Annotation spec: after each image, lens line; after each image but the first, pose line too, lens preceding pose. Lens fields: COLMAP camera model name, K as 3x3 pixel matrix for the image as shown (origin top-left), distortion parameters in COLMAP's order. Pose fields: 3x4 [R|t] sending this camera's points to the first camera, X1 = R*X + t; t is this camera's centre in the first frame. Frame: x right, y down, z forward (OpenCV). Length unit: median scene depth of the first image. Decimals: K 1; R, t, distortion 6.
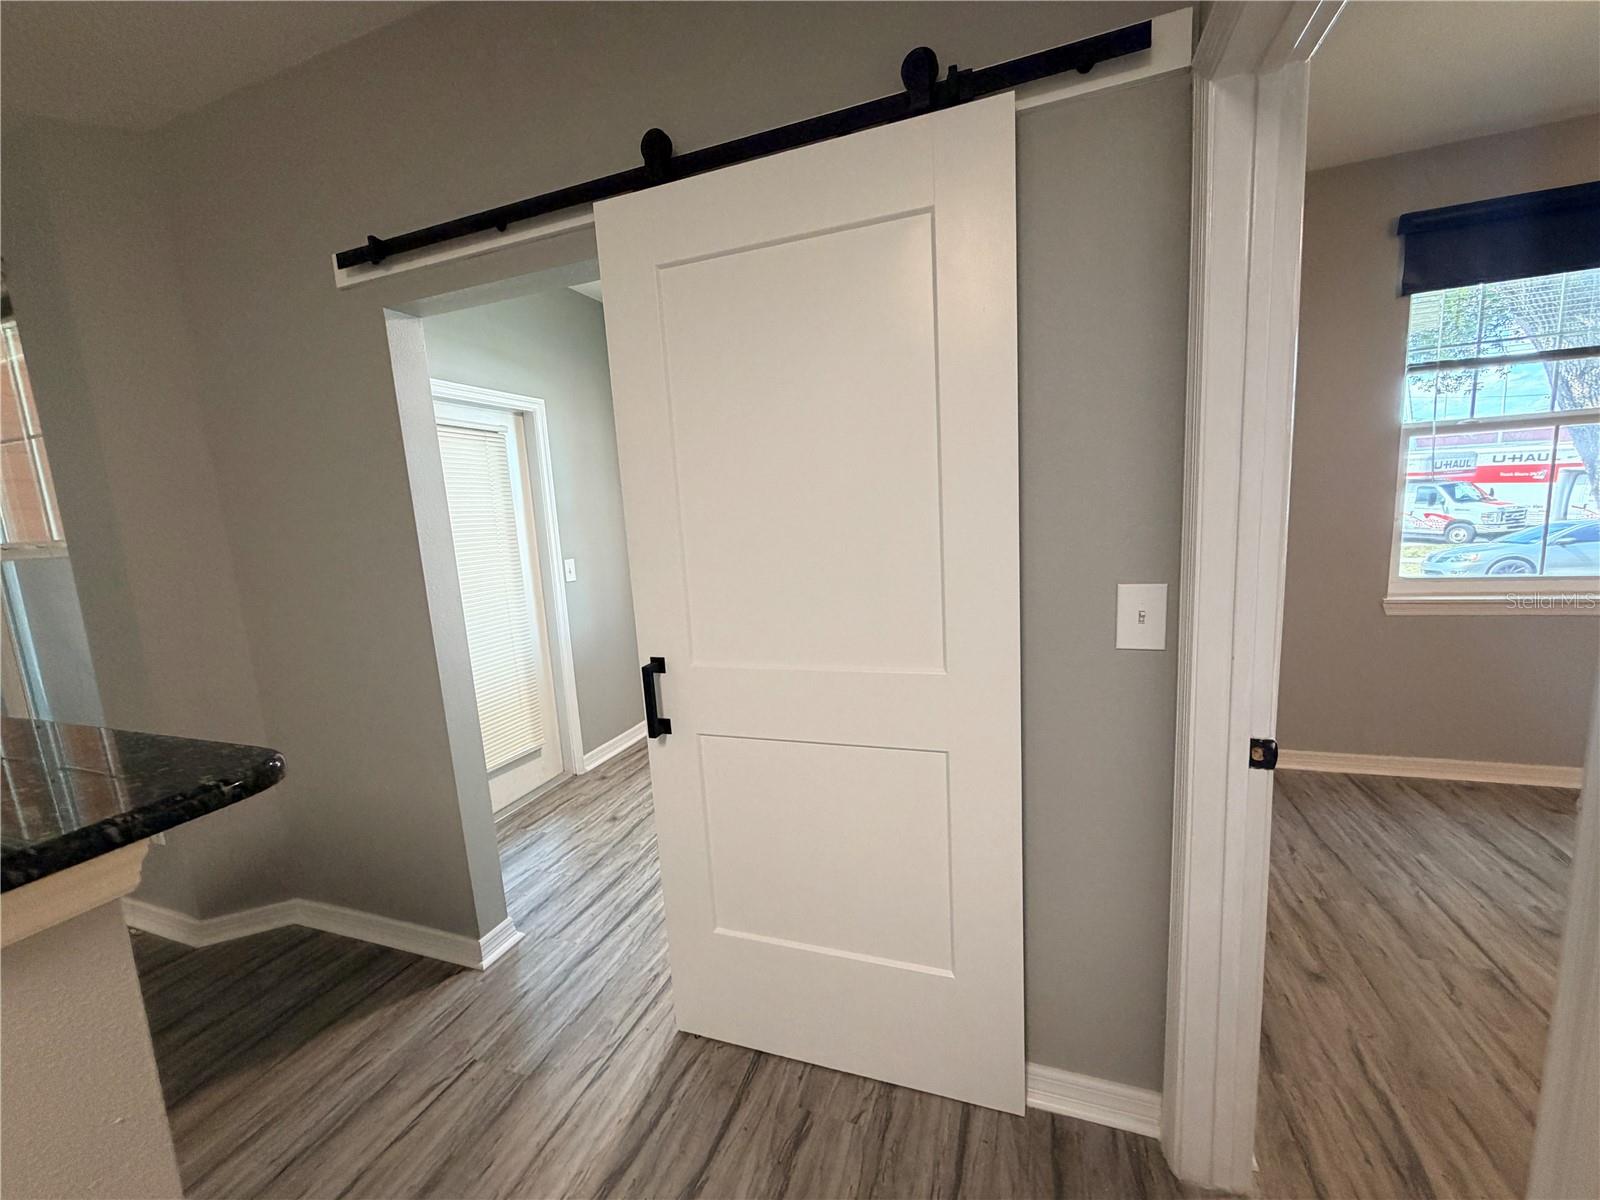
lens RADIAL K [[635.8, 0, 799.4], [0, 635.8, 600.9], [0, 0, 1]] dist [-0.001007, 0.000547]
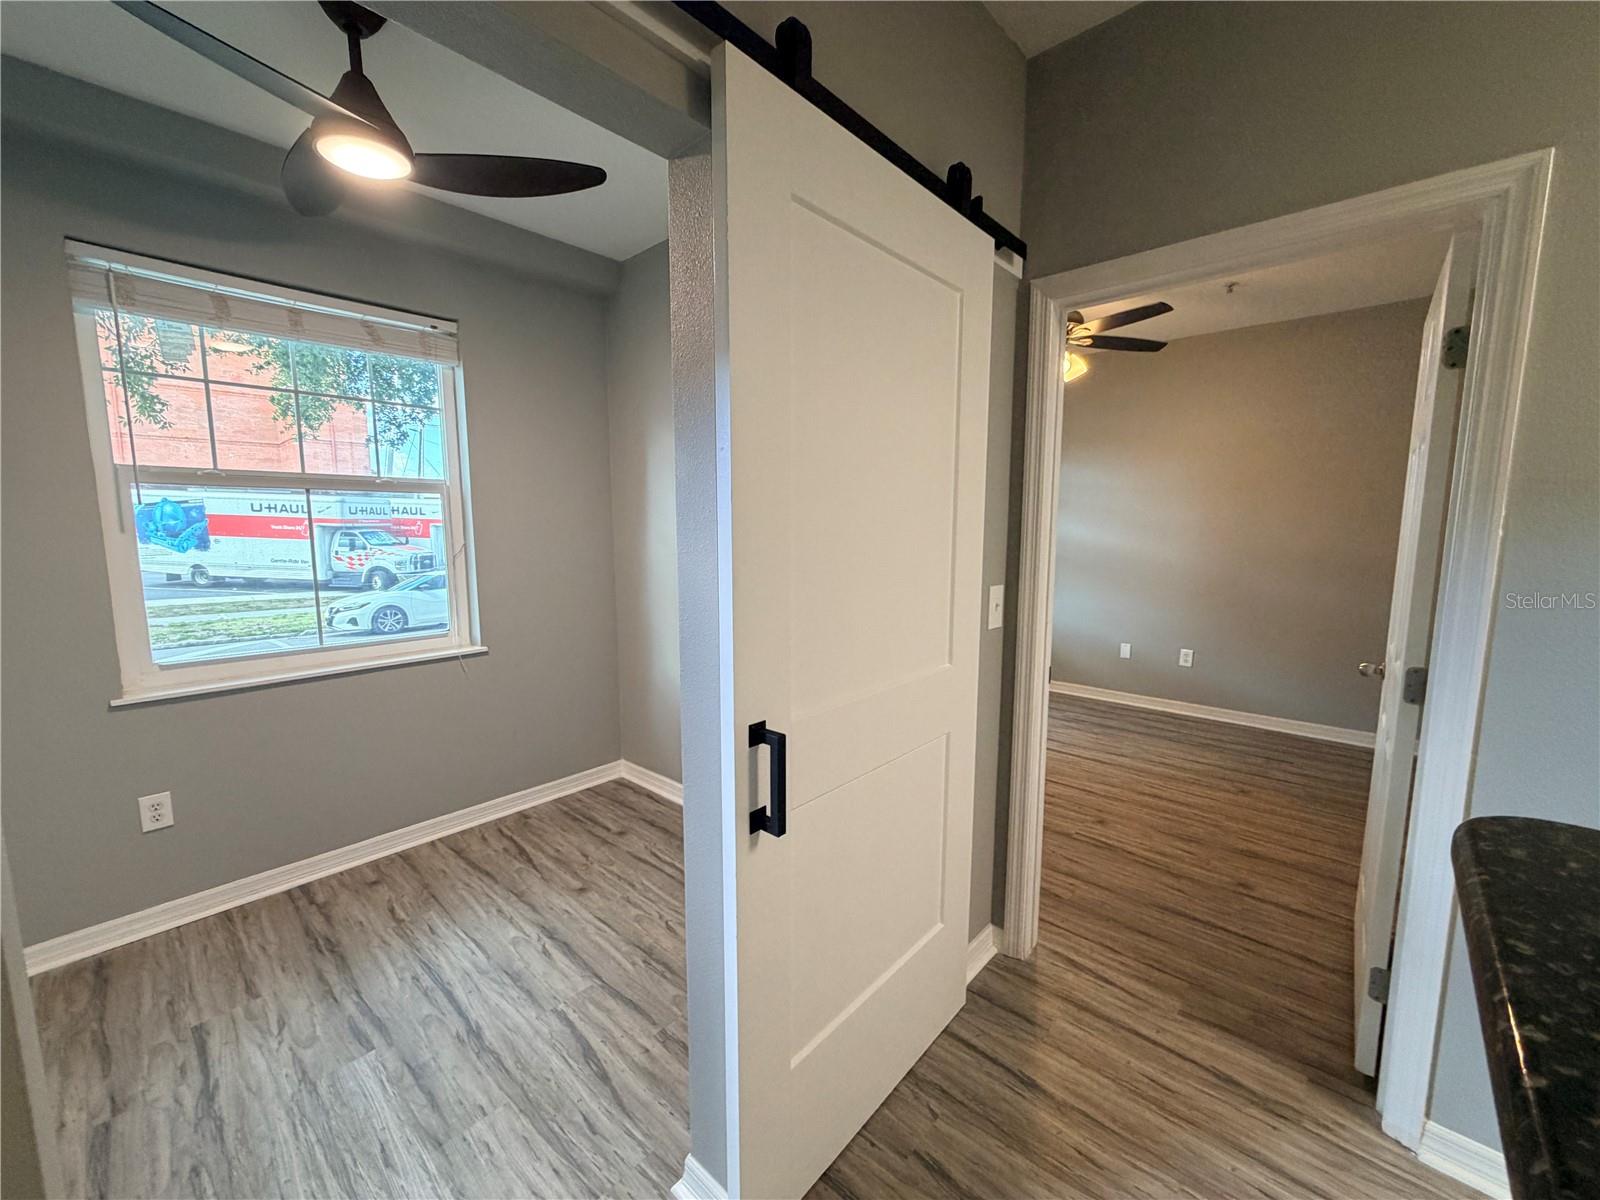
lens RADIAL K [[635.8, 0, 796.2], [0, 635.8, 595.3], [0, 0, 1]] dist [-0.001007, 0.000547]
pose [[0.379604, -0.043977, 0.924103, -0.673039], [0.113697, 0.993515, 0.000575, -0.033118], [-0.918136, 0.104849, 0.382142, 0.535611]]
